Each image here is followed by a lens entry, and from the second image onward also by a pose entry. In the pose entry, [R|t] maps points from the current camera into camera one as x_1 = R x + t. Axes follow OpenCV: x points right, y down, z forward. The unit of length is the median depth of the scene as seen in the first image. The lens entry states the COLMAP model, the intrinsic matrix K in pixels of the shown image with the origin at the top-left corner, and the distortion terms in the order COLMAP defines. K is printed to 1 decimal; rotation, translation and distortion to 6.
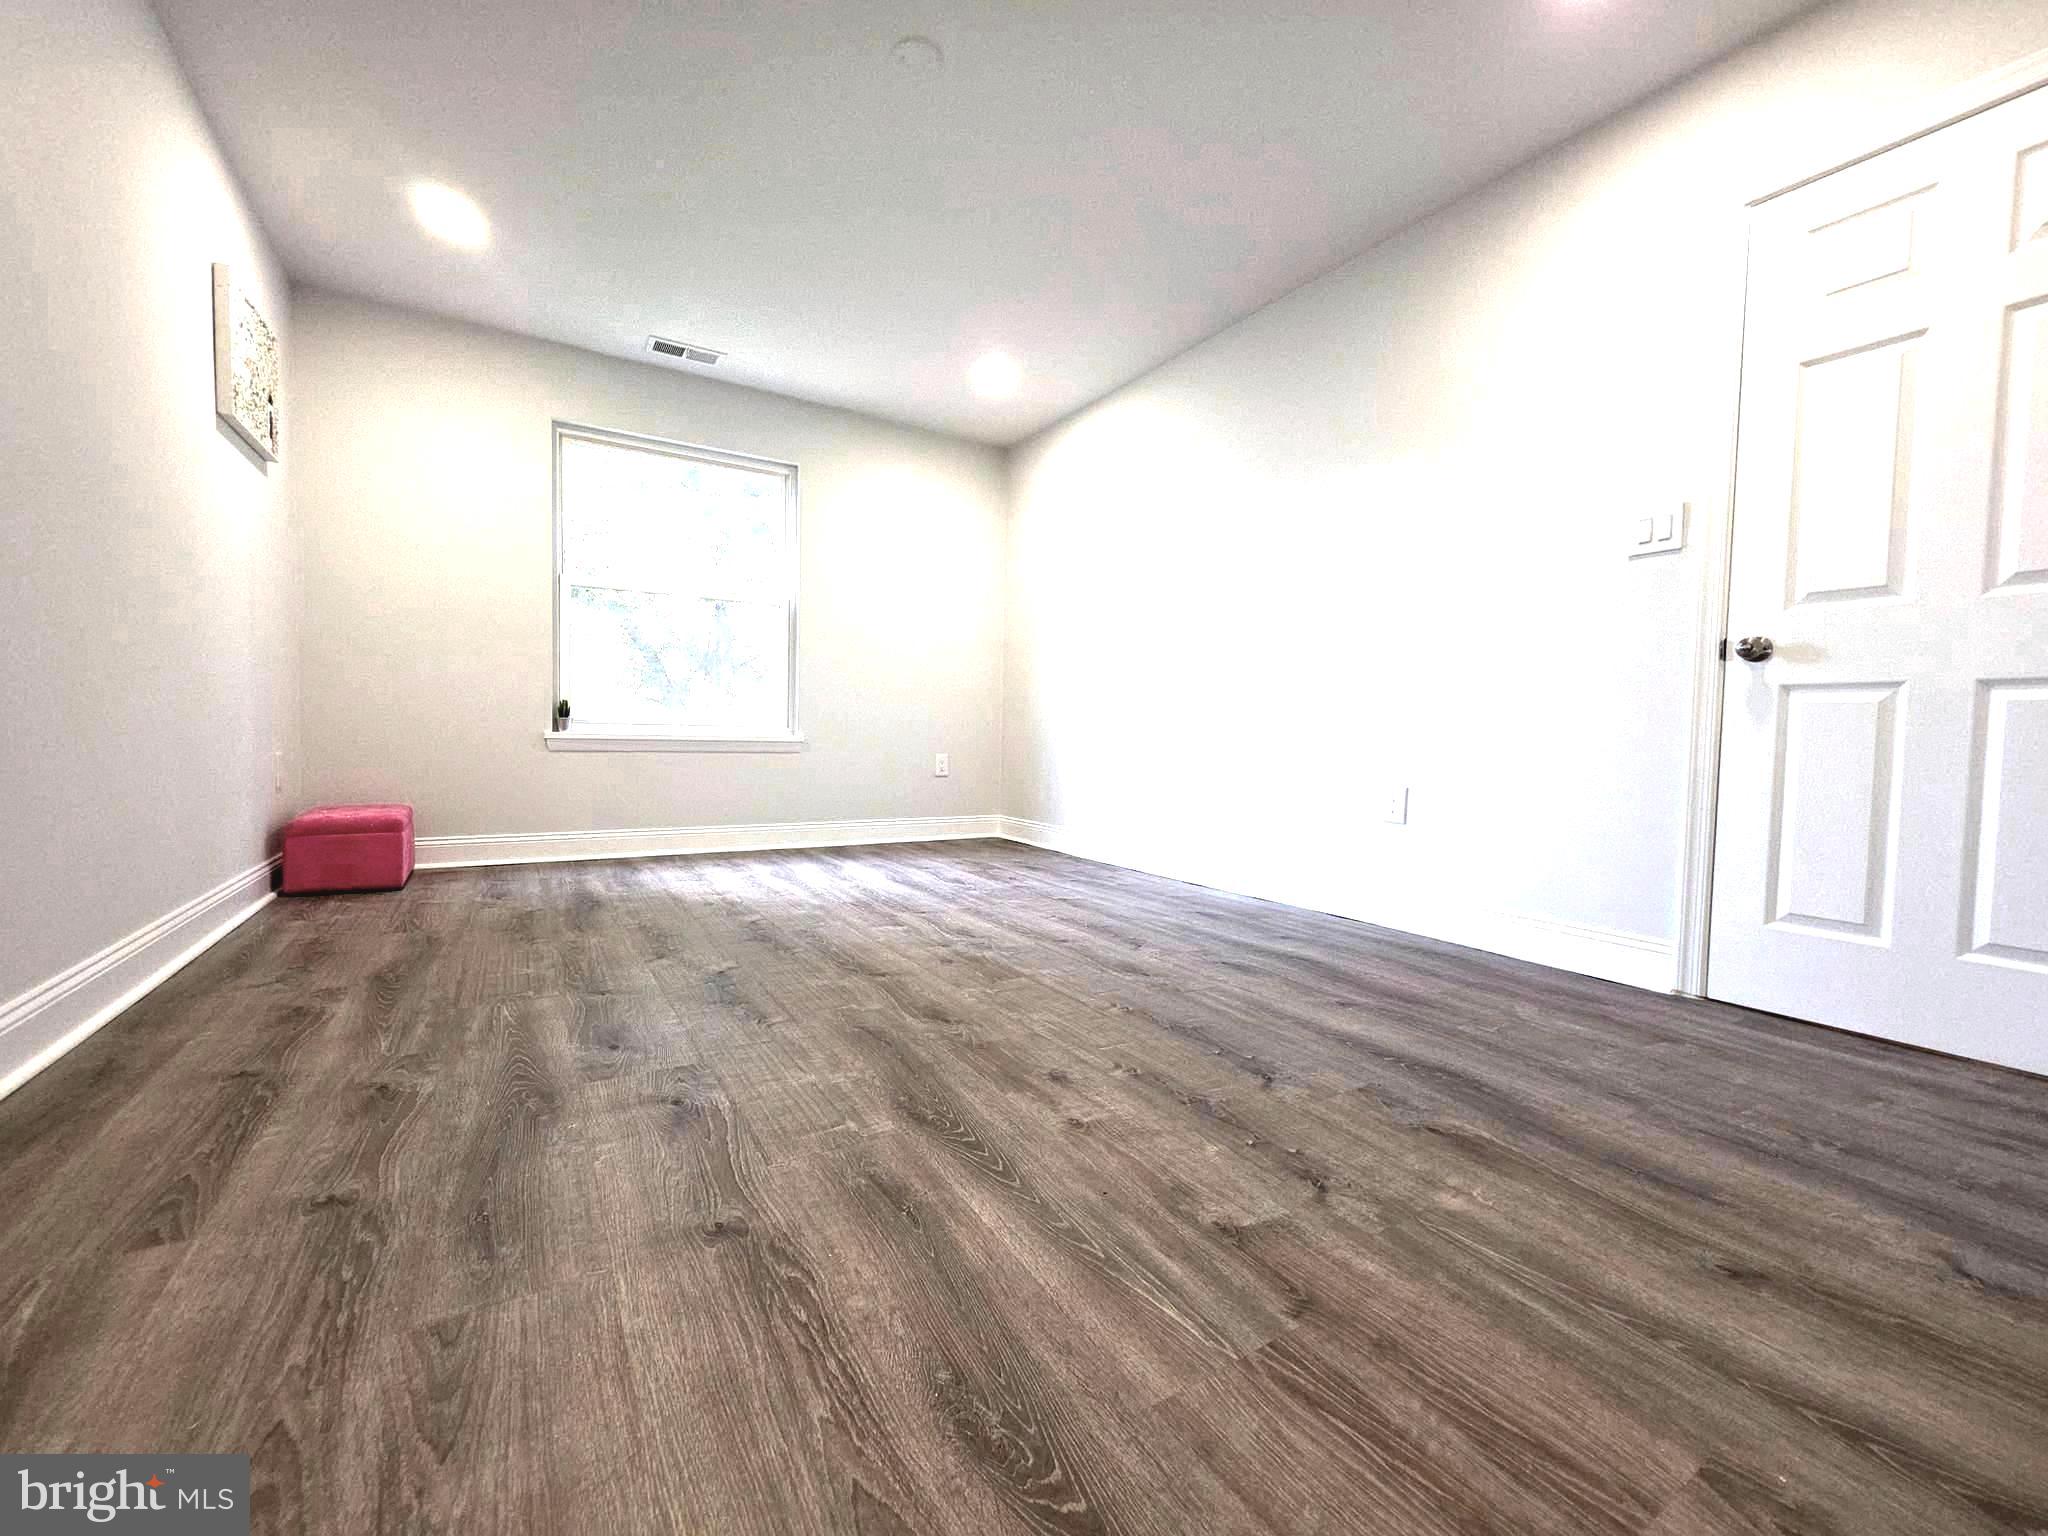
lens RADIAL K [[819.6, 0, 1021.9], [0, 819.6, 765.6], [0, 0, 1]] dist [0.001730, 0.000587]
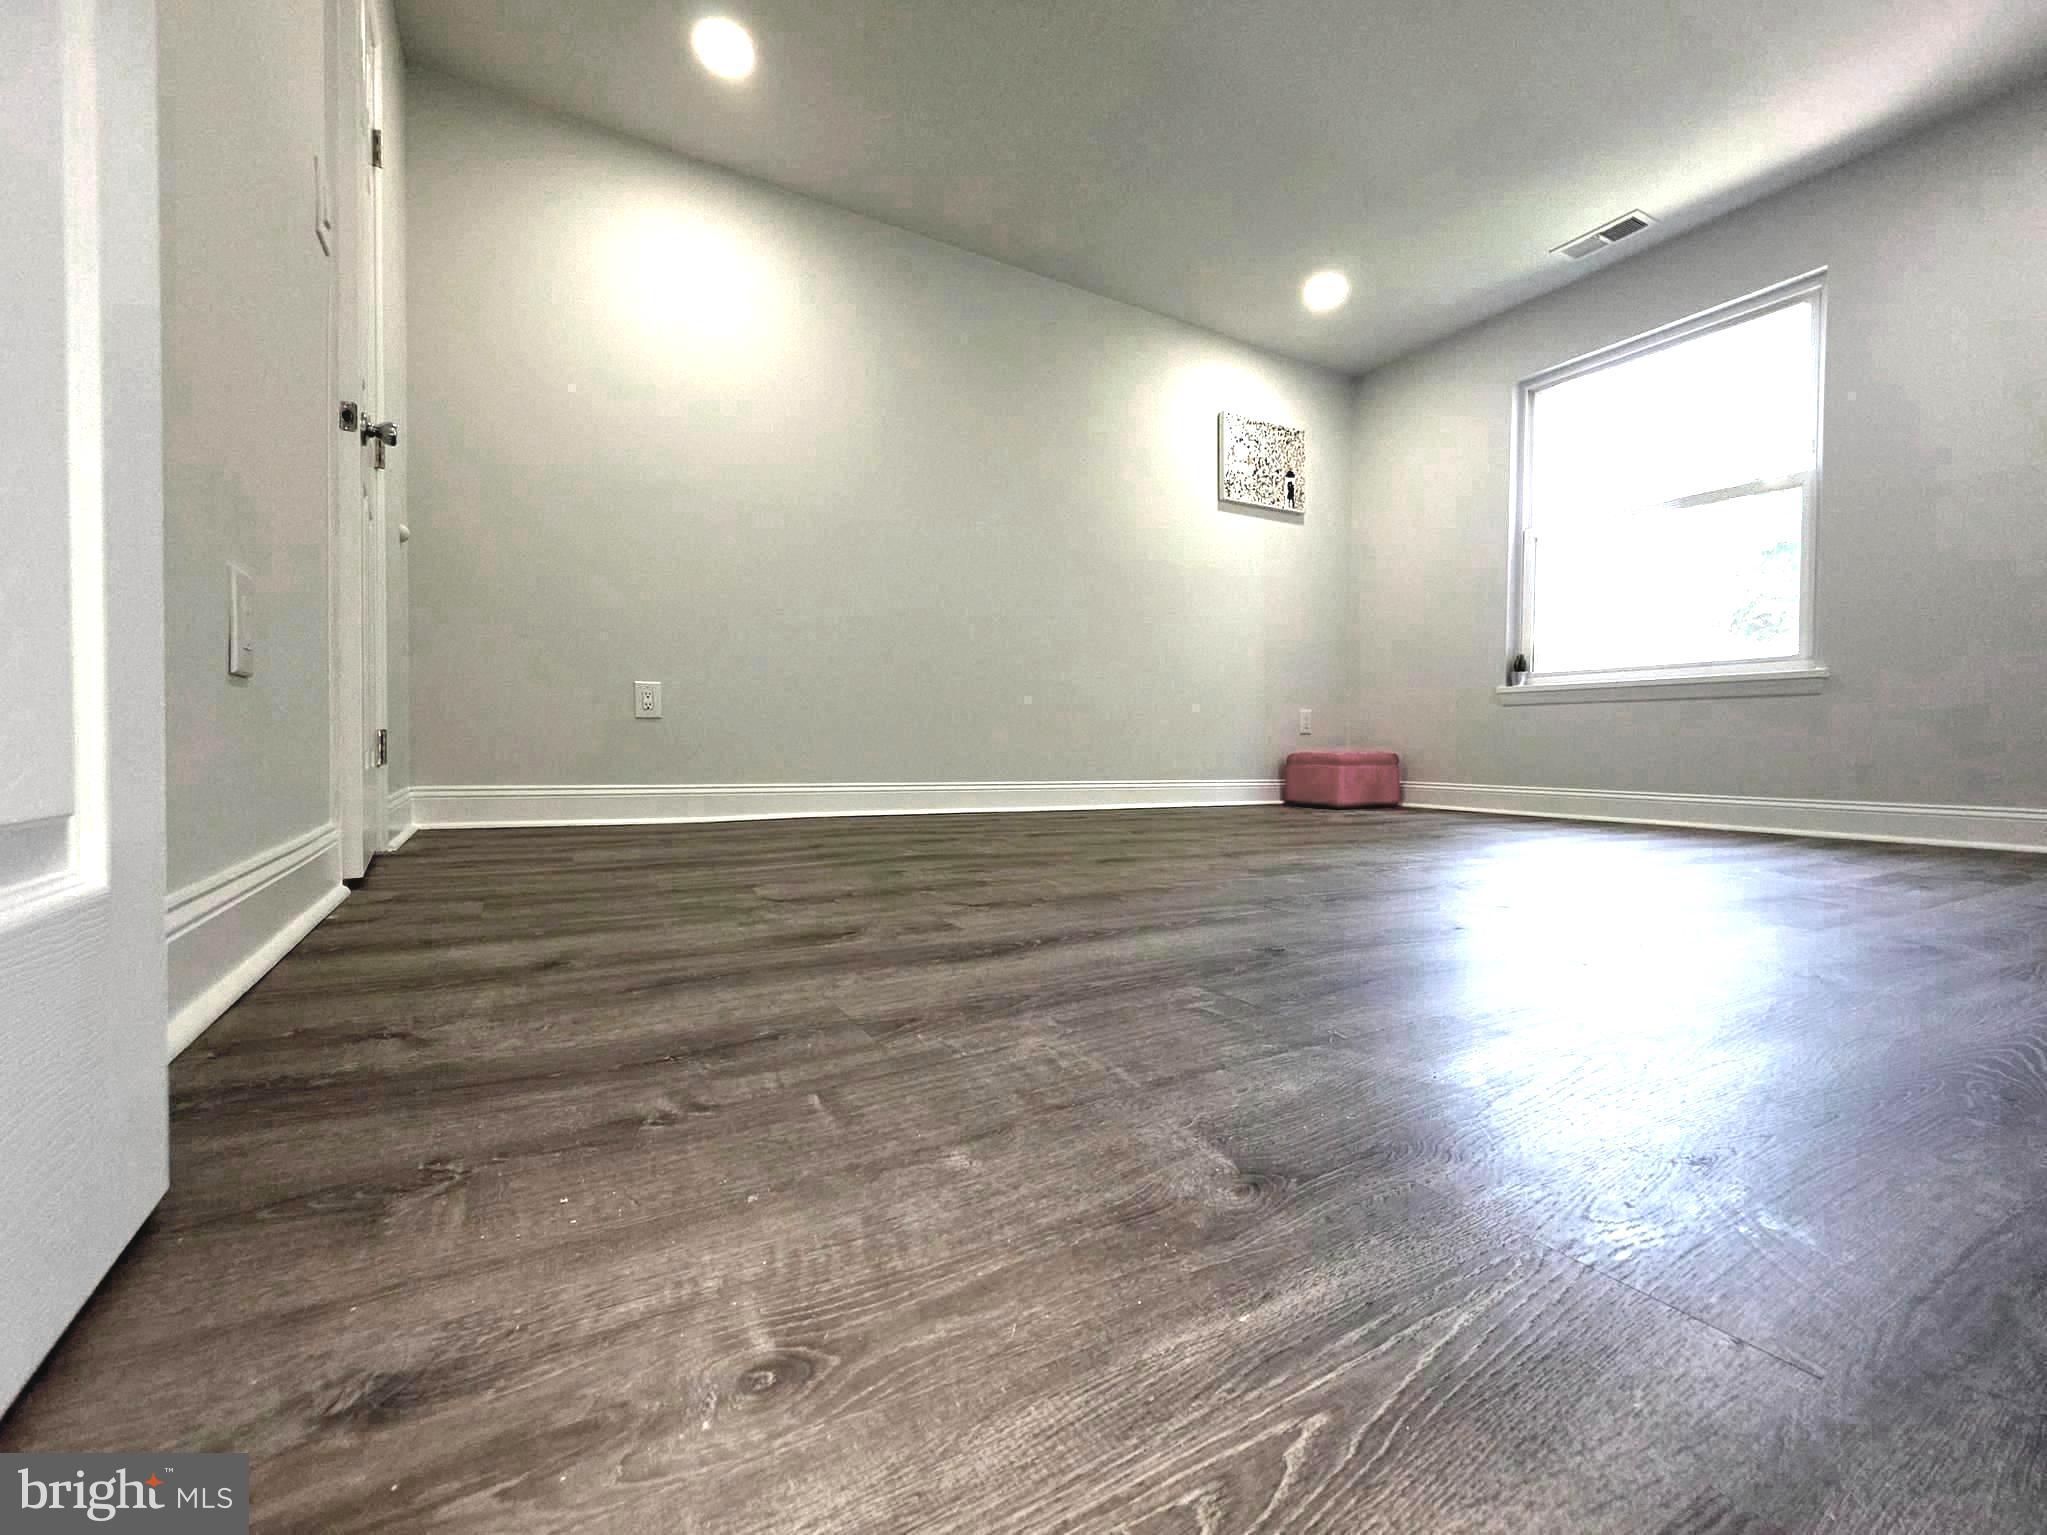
lens RADIAL K [[854.1, 0, 1023.5], [0, 854.1, 767.5], [0, 0, 1]] dist [0.001824, 0.000242]
pose [[-0.013771, 0.004799, -0.999894, 1.130675], [-0.048069, 0.998829, 0.005456, 0.185136], [0.998749, 0.048139, -0.013525, 0.923316]]
